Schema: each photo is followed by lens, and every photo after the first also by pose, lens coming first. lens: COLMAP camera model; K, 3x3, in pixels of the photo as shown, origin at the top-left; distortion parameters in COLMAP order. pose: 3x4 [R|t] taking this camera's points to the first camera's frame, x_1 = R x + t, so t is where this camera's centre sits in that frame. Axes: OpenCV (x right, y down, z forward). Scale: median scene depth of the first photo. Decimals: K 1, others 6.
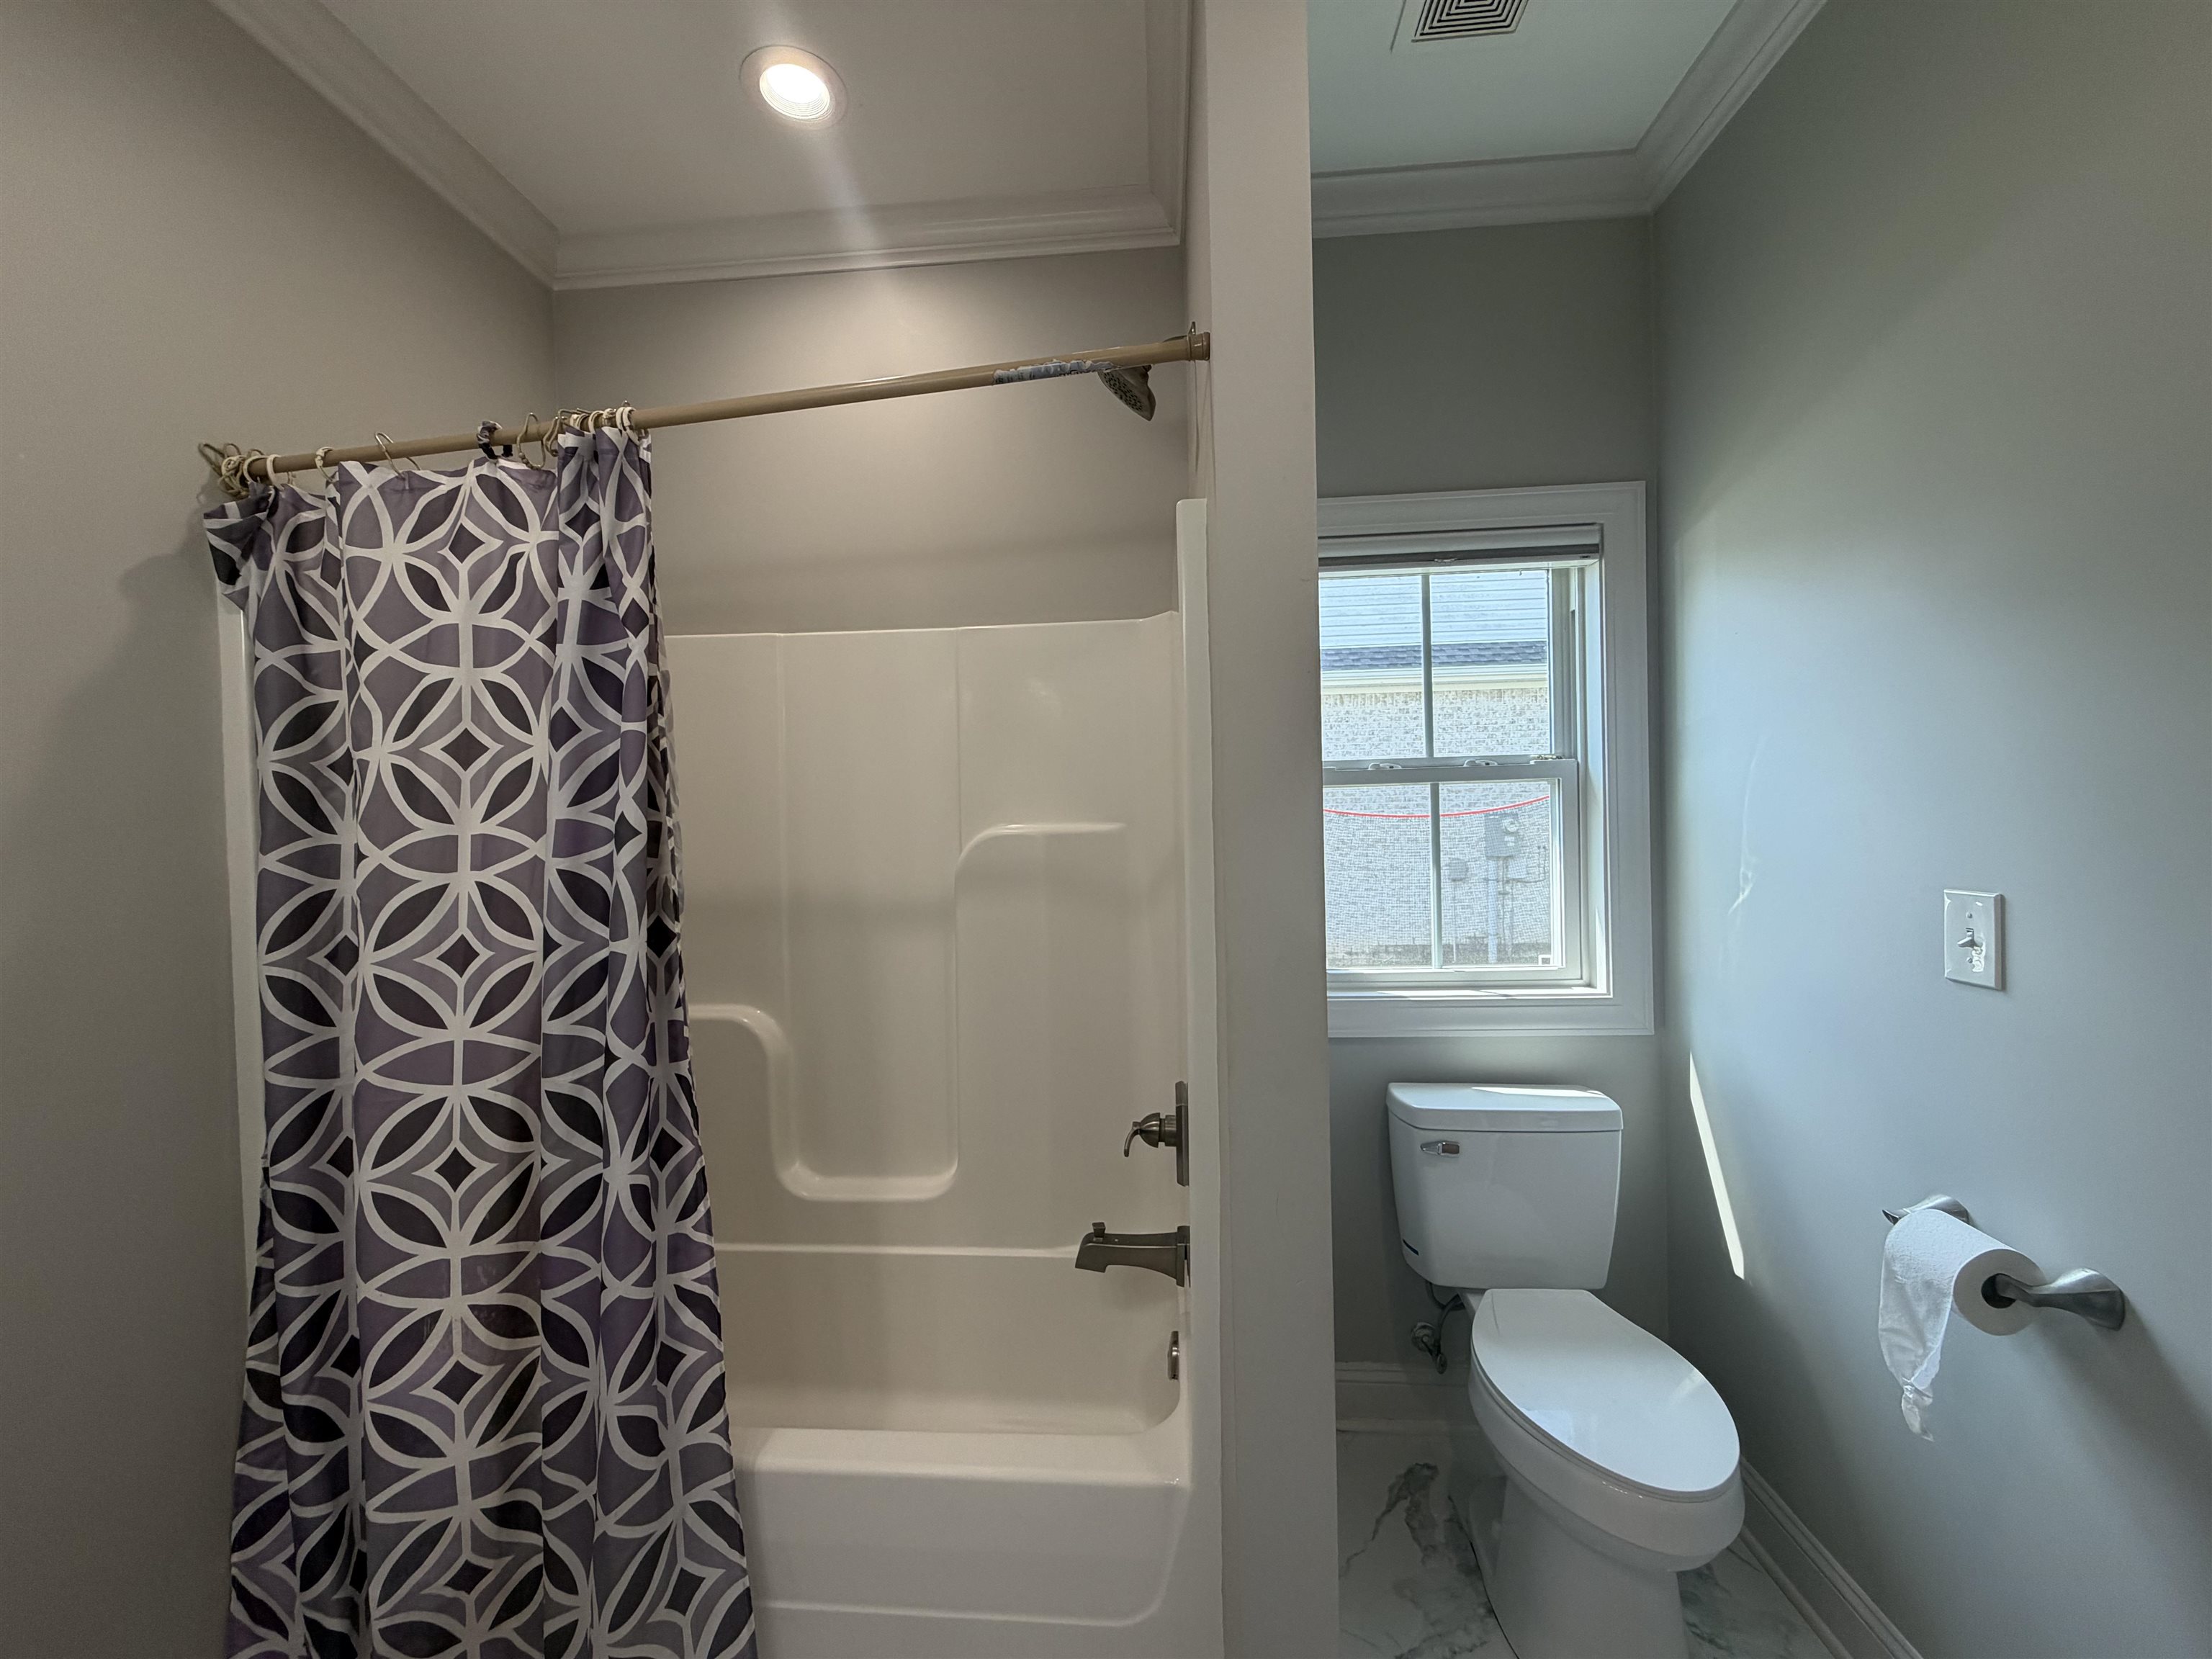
lens RADIAL K [[878.1, 0, 1101.5], [0, 878.1, 828.5], [0, 0, 1]] dist [0.000182, -0.000317]
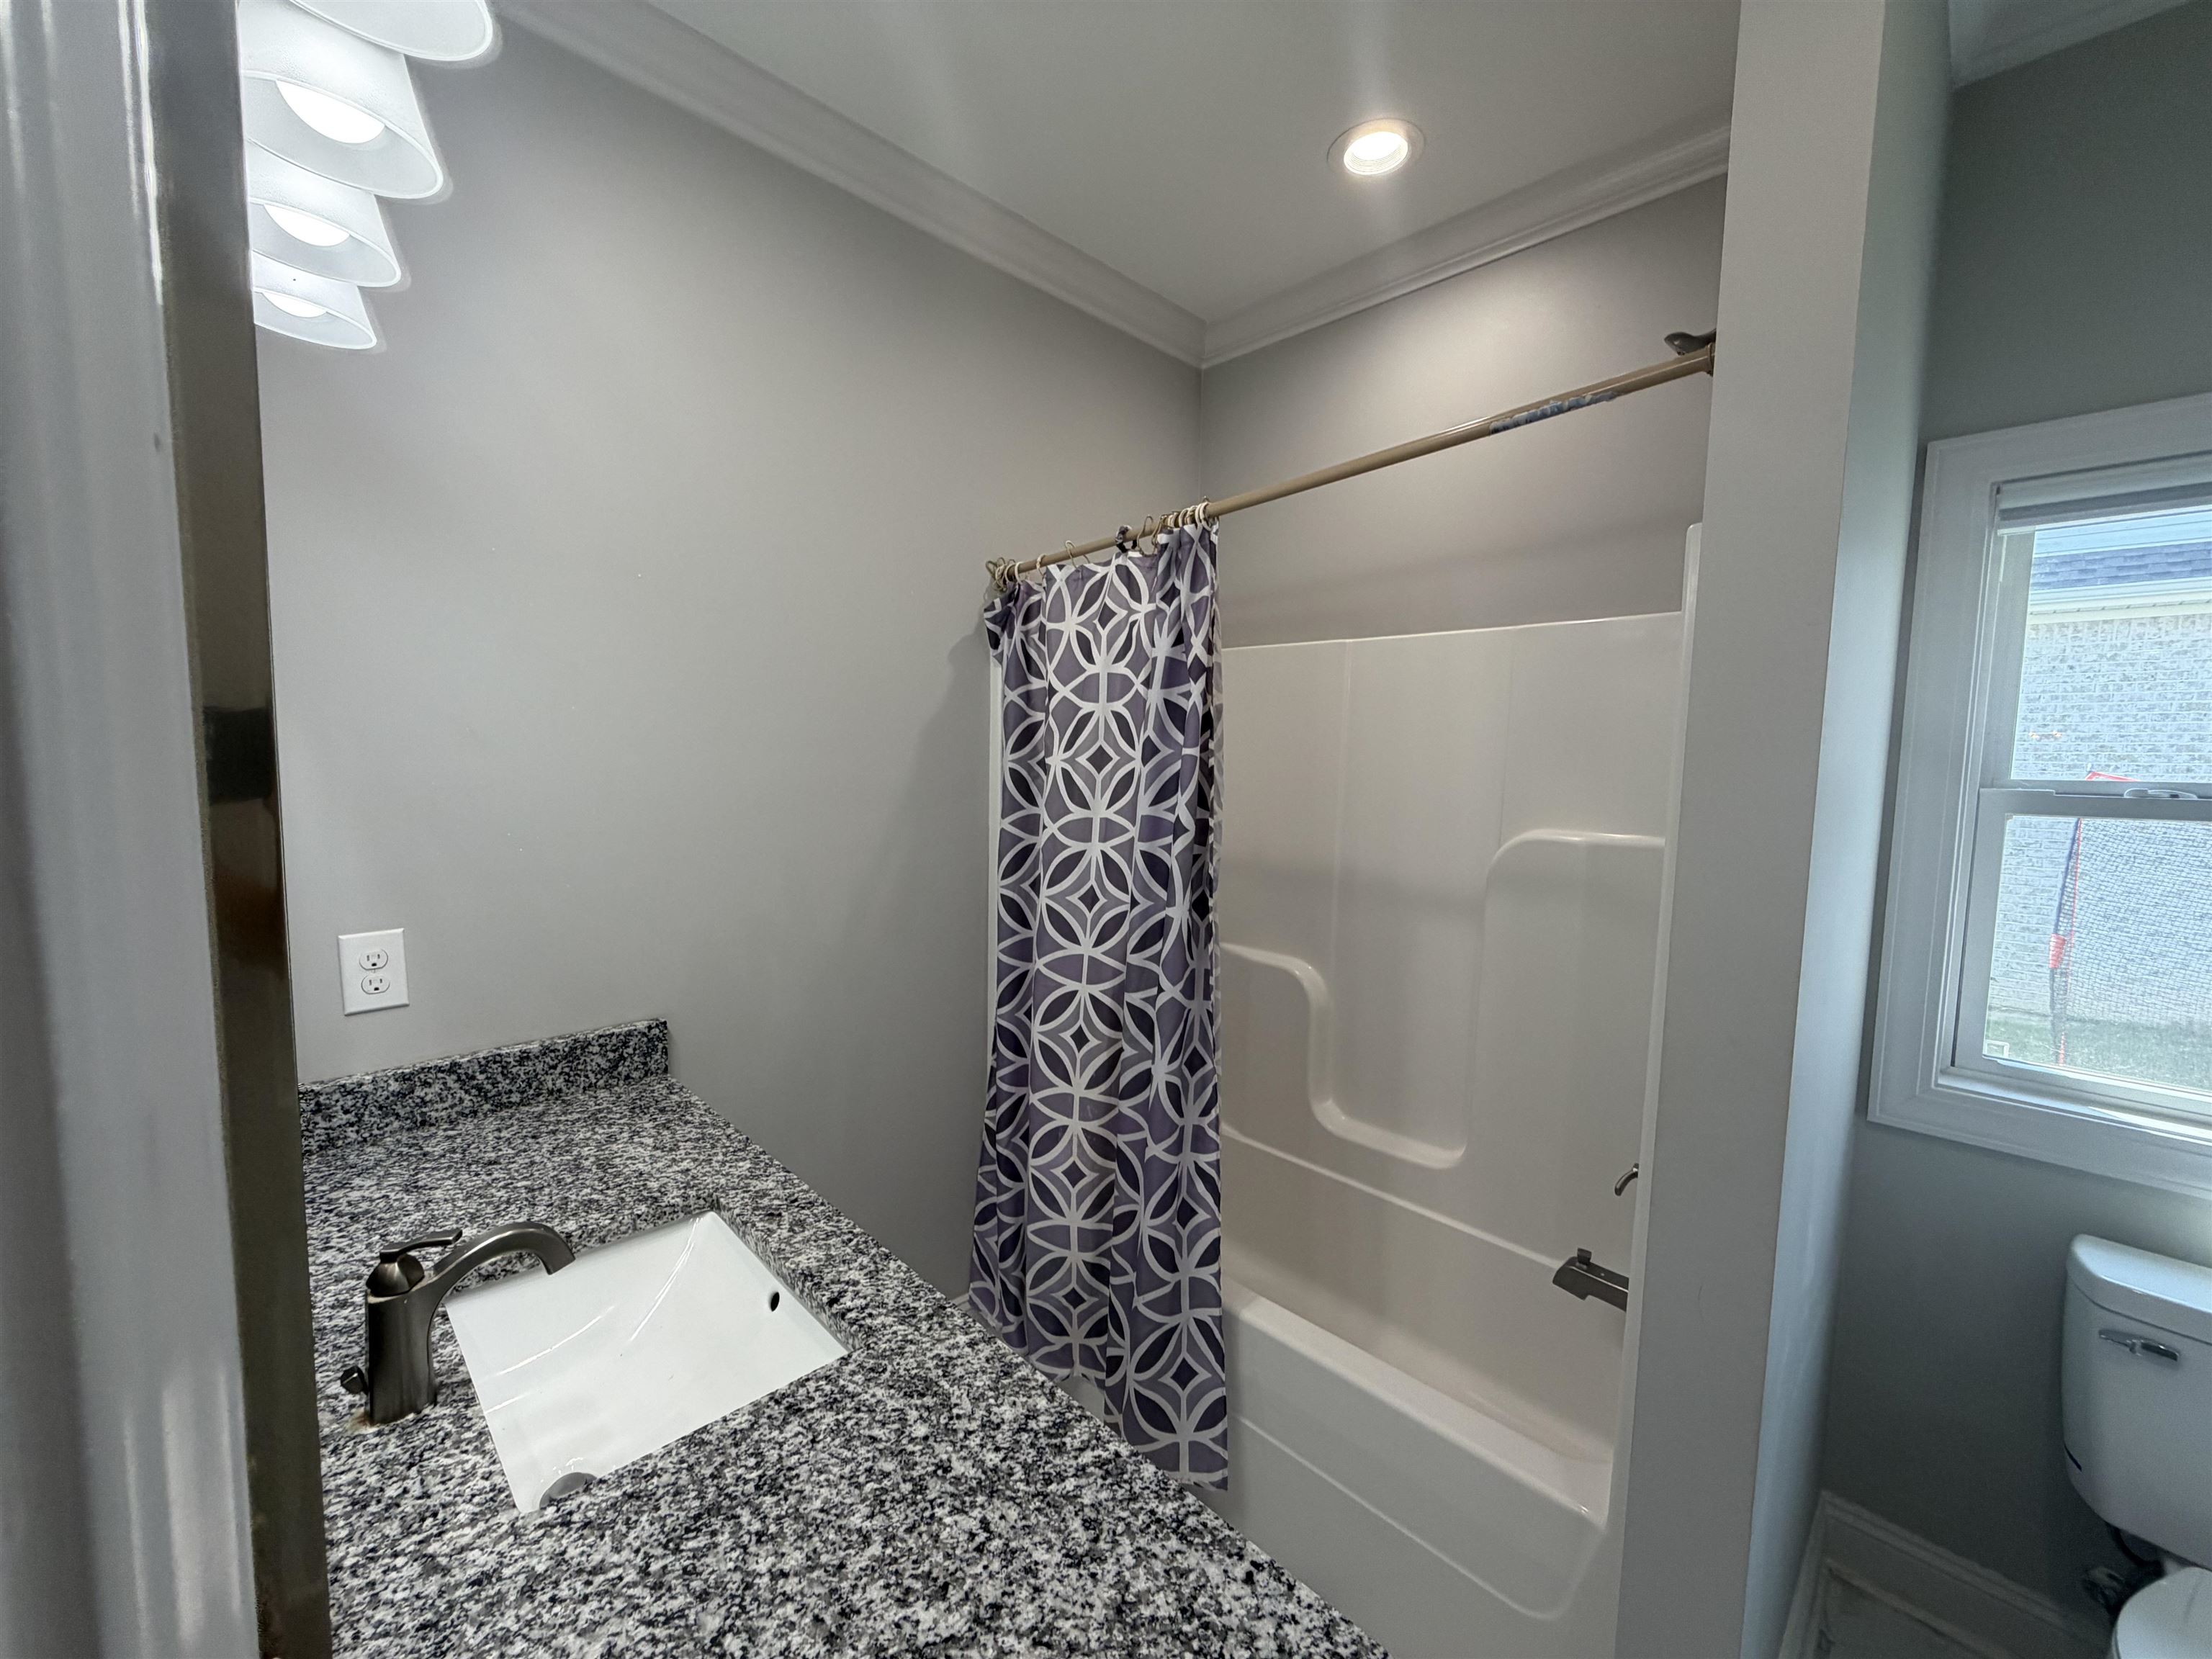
lens RADIAL K [[878.1, 0, 1101.5], [0, 878.1, 828.5], [0, 0, 1]] dist [0.000182, -0.000317]
pose [[0.753937, 0.092198, -0.650444, 0.241752], [-0.047143, 0.995143, 0.086415, -0.103668], [0.655253, -0.034488, 0.754622, -0.104166]]
